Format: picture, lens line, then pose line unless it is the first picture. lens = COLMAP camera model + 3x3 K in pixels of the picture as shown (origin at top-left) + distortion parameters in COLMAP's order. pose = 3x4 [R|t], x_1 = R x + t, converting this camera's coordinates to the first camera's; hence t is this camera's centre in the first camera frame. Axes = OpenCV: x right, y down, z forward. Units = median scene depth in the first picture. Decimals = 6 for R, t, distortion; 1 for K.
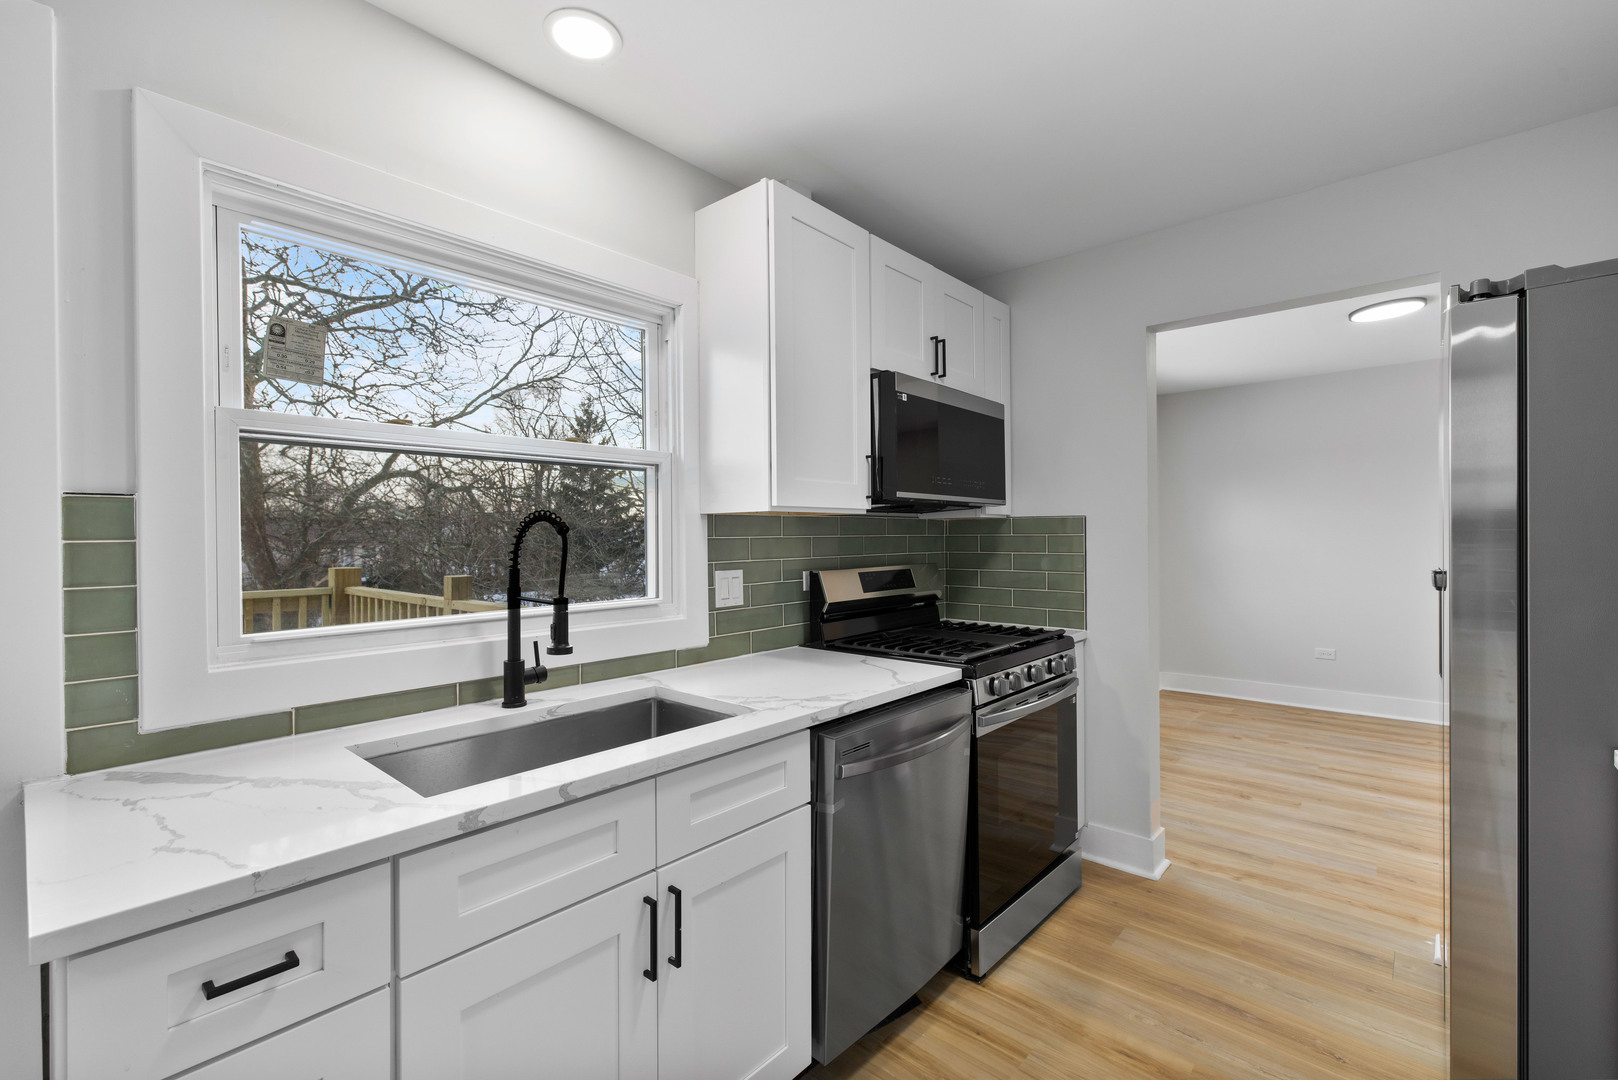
lens RADIAL K [[703.8, 0, 809.2], [0, 703.8, 542.7], [0, 0, 1]] dist [0.000128, 0.000987]
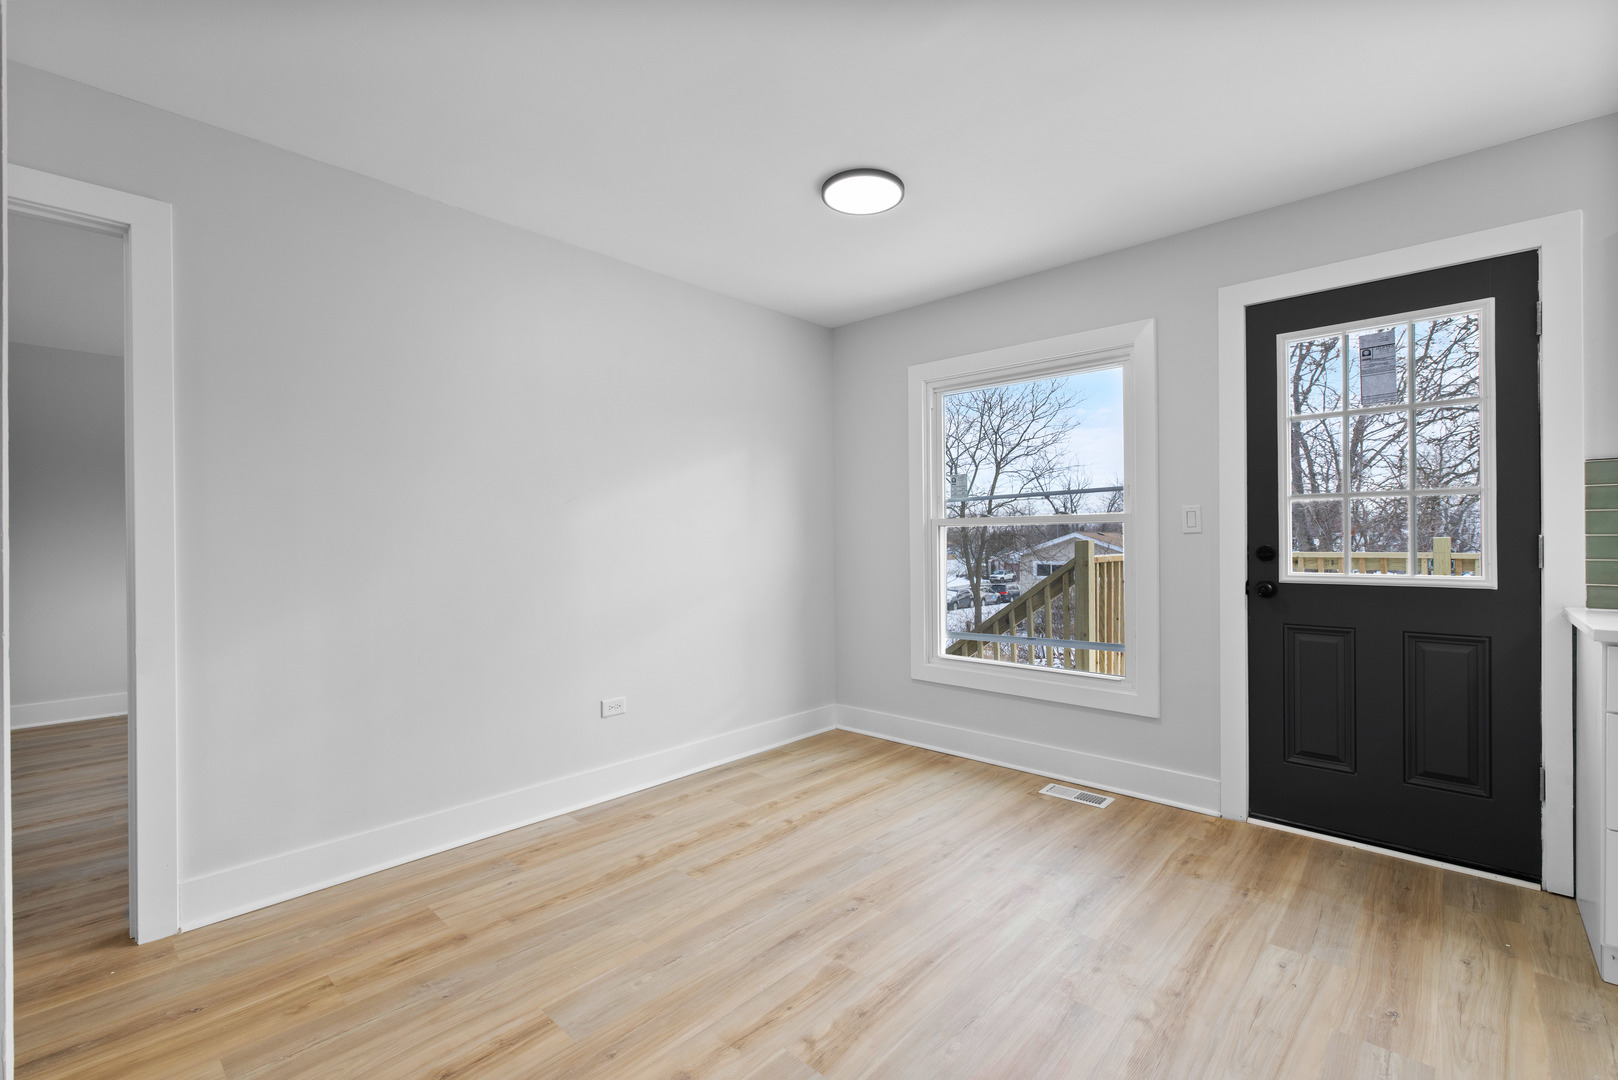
lens RADIAL K [[703.8, 0, 812.6], [0, 703.8, 533.9], [0, 0, 1]] dist [0.000128, 0.000987]
pose [[-0.020362, 0.006548, -0.999771, 0.499107], [0.000738, 0.999978, 0.006535, 0.064530], [0.999792, -0.000605, -0.020366, -0.588667]]
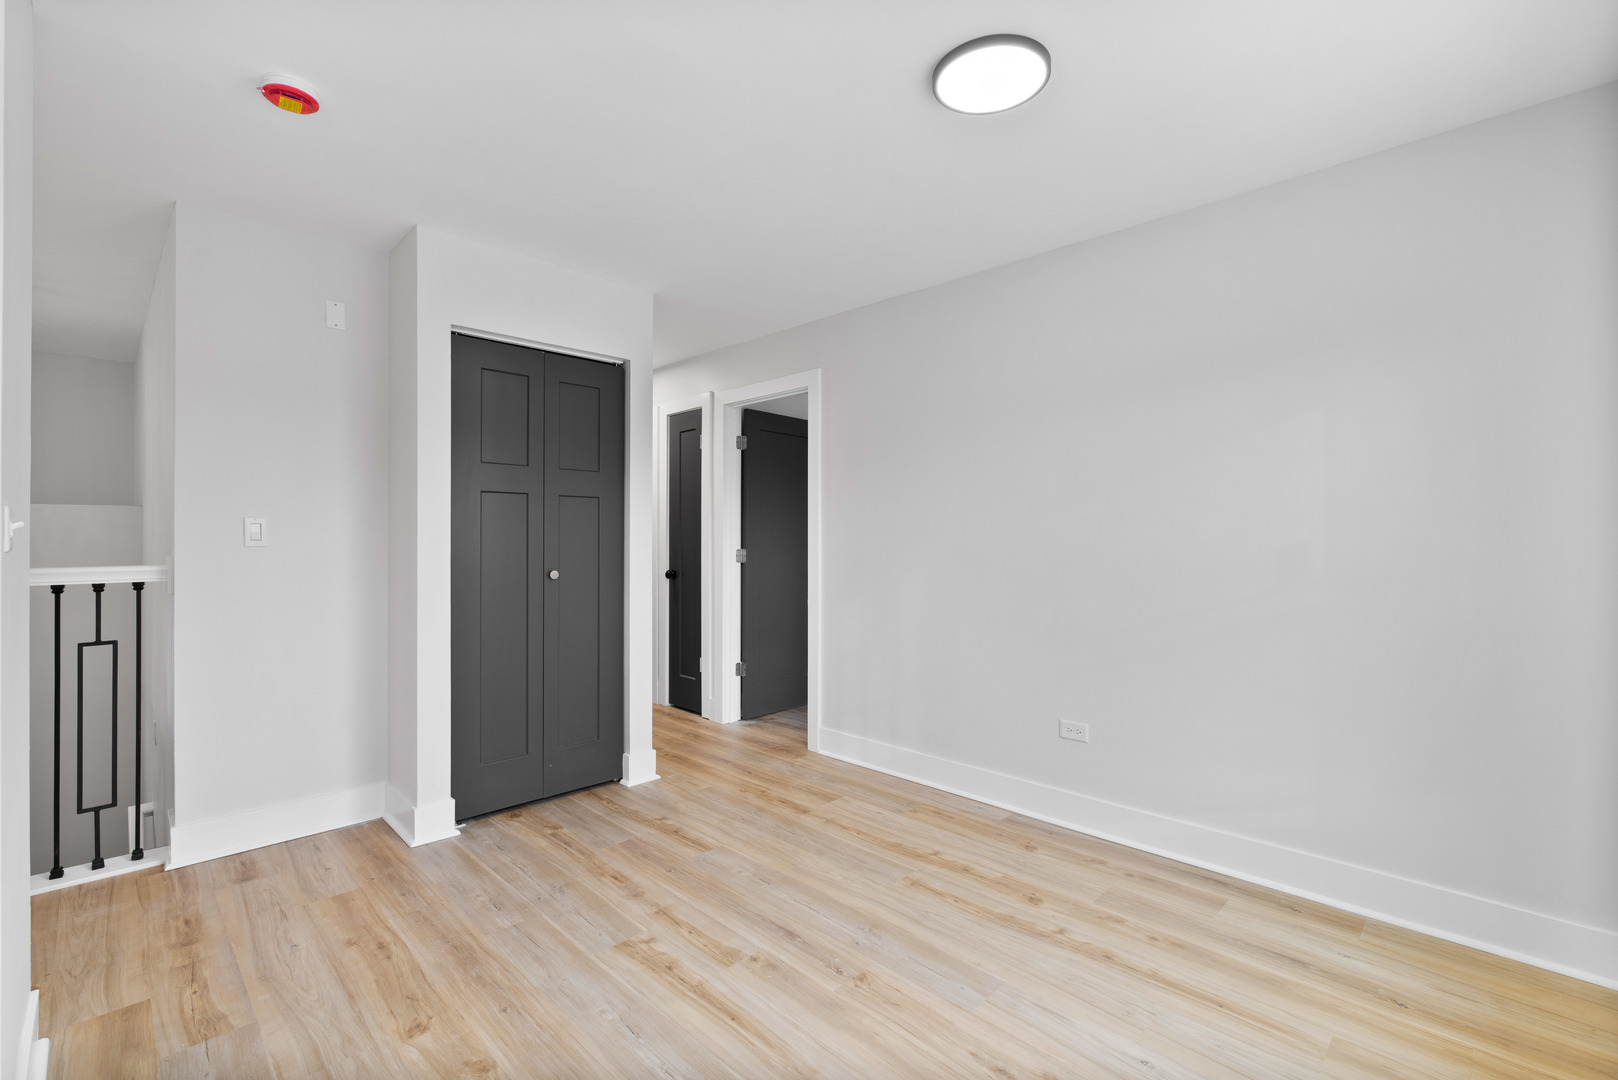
lens RADIAL K [[703.8, 0, 809.0], [0, 703.8, 516.5], [0, 0, 1]] dist [0.000128, 0.000987]
pose [[-0.998473, 0.013304, 0.053610, -0.578994], [0.011900, 0.999580, -0.026425, 0.049048], [-0.053939, -0.025747, -0.998212, 0.417228]]
